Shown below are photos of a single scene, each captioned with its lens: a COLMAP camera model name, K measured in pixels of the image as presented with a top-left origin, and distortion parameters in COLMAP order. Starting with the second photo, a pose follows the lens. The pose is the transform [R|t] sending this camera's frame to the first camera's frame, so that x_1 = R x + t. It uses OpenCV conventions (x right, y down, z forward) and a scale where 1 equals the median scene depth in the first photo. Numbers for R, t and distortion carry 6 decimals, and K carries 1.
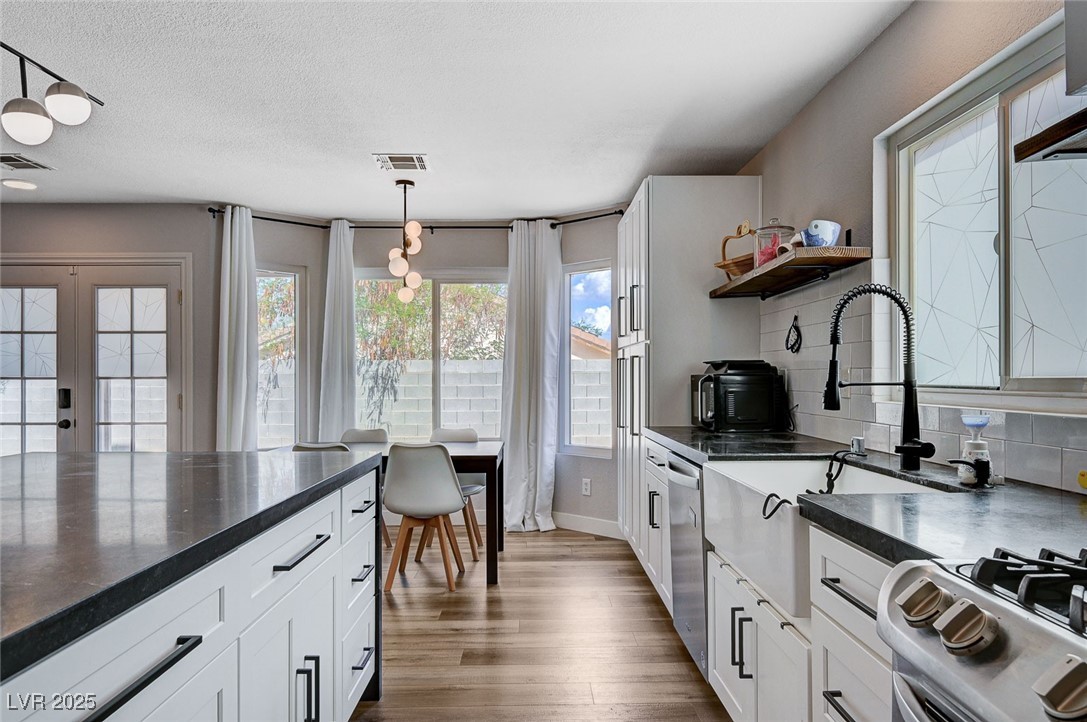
lens RADIAL K [[726.4, 0, 542.3], [0, 726.4, 374.7], [0, 0, 1]] dist [-0.010580, -0.000261]
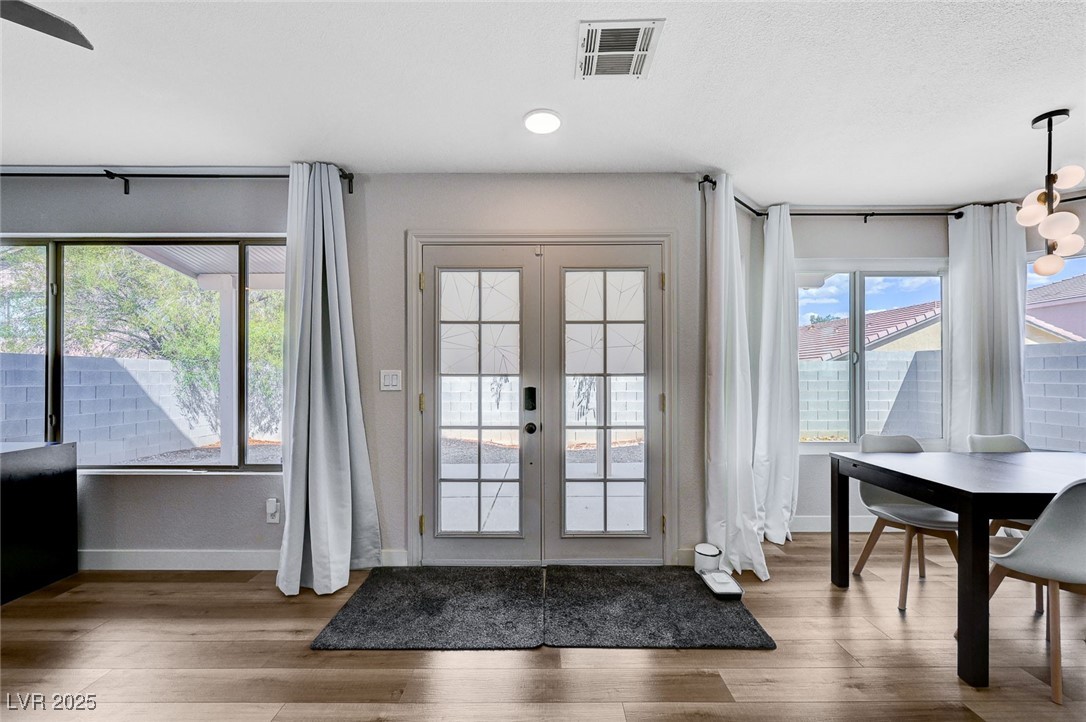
lens RADIAL K [[434.4, 0, 545.3], [0, 434.4, 374.5], [0, 0, 1]] dist [0.002236, -0.001109]
pose [[0.999446, 0.002217, -0.033219, -0.639353], [-0.002173, 0.999997, 0.001360, 0.003462], [0.033221, -0.001287, 0.999447, 0.491996]]
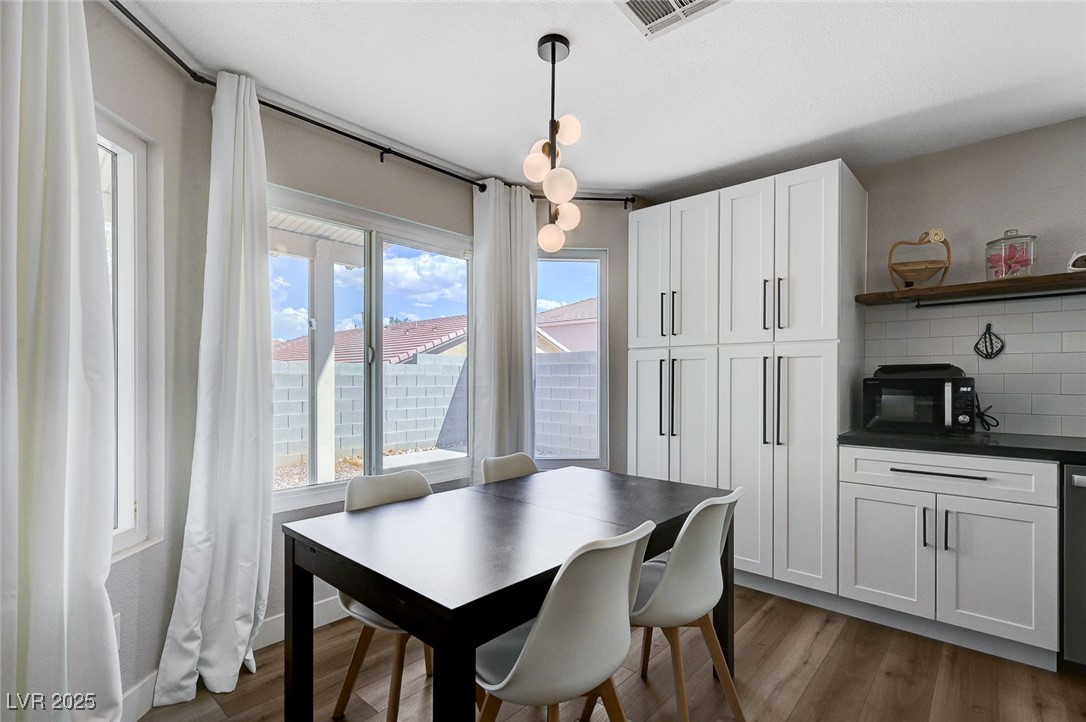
lens RADIAL K [[502.5, 0, 547.3], [0, 502.5, 381.6], [0, 0, 1]] dist [0.012251, 0.000023]
pose [[0.690481, 0.001339, 0.723350, -0.442065], [-0.004848, 0.999984, 0.002777, 0.003636], [-0.723335, -0.005424, 0.690476, 0.669781]]
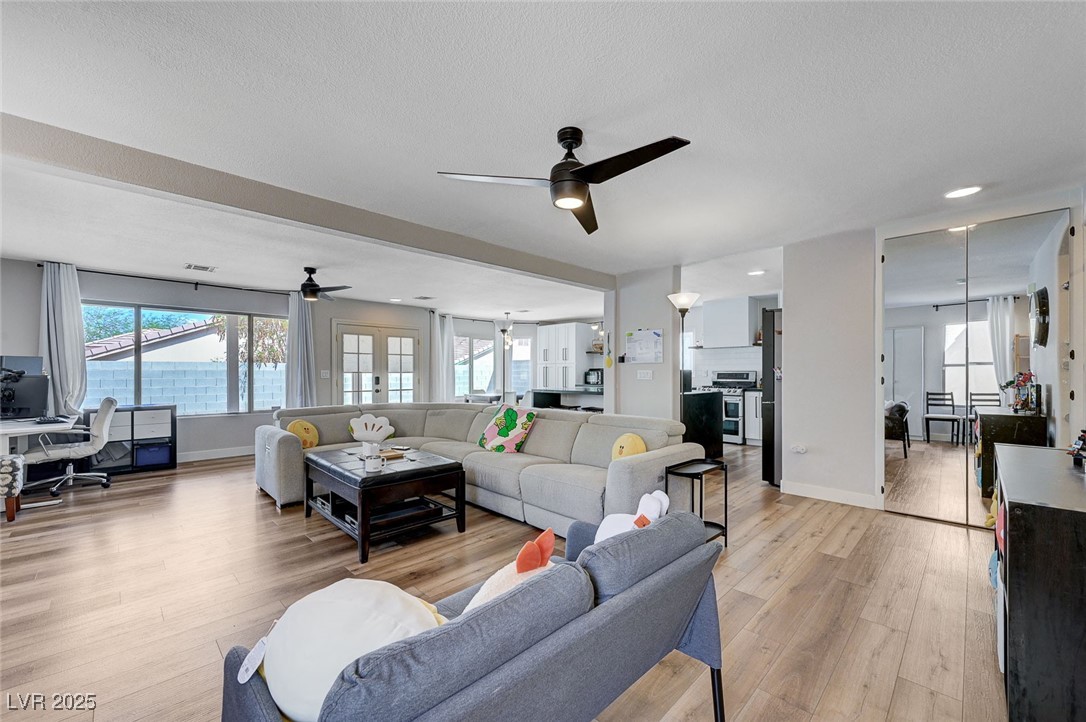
lens RADIAL K [[434.4, 0, 550.0], [0, 434.4, 370.8], [0, 0, 1]] dist [0.002236, -0.001109]
pose [[0.713928, 0.004611, 0.700204, -1.308039], [0.004393, 0.999929, -0.011065, 0.018666], [-0.700205, 0.010975, 0.713857, -0.488736]]
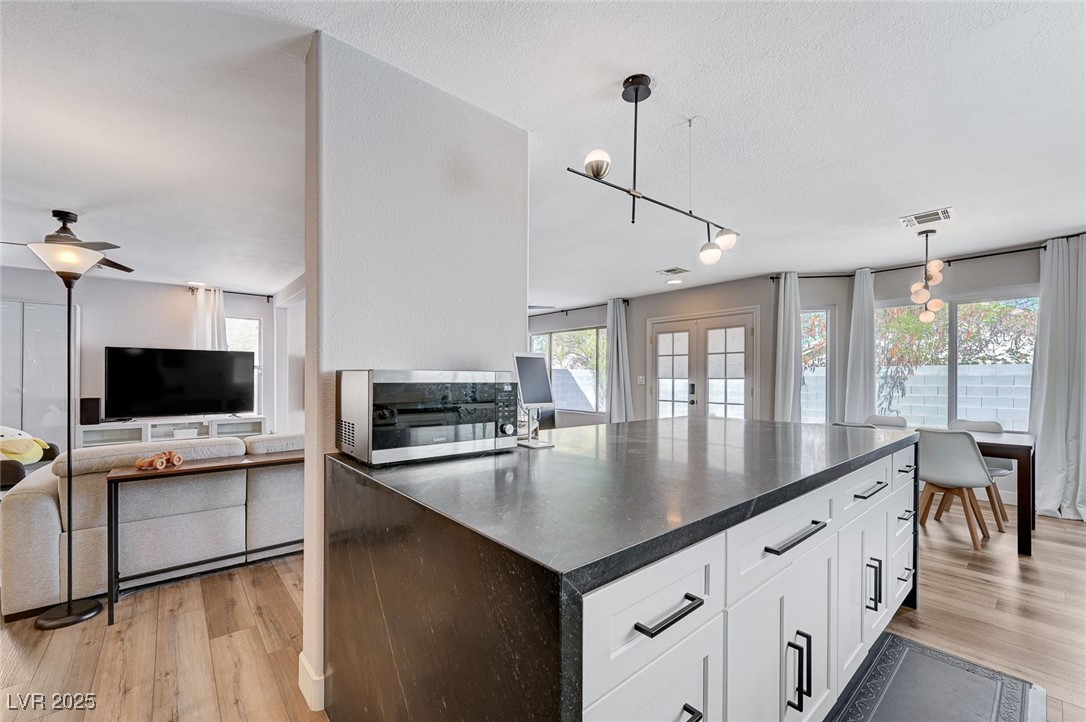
lens RADIAL K [[434.4, 0, 547.9], [0, 434.4, 378.9], [0, 0, 1]] dist [0.002236, -0.001109]
pose [[0.635991, 0.006258, -0.771671, -0.012124], [-0.002253, 0.999978, 0.006253, -0.000080], [0.771693, -0.002238, 0.635991, -0.033076]]
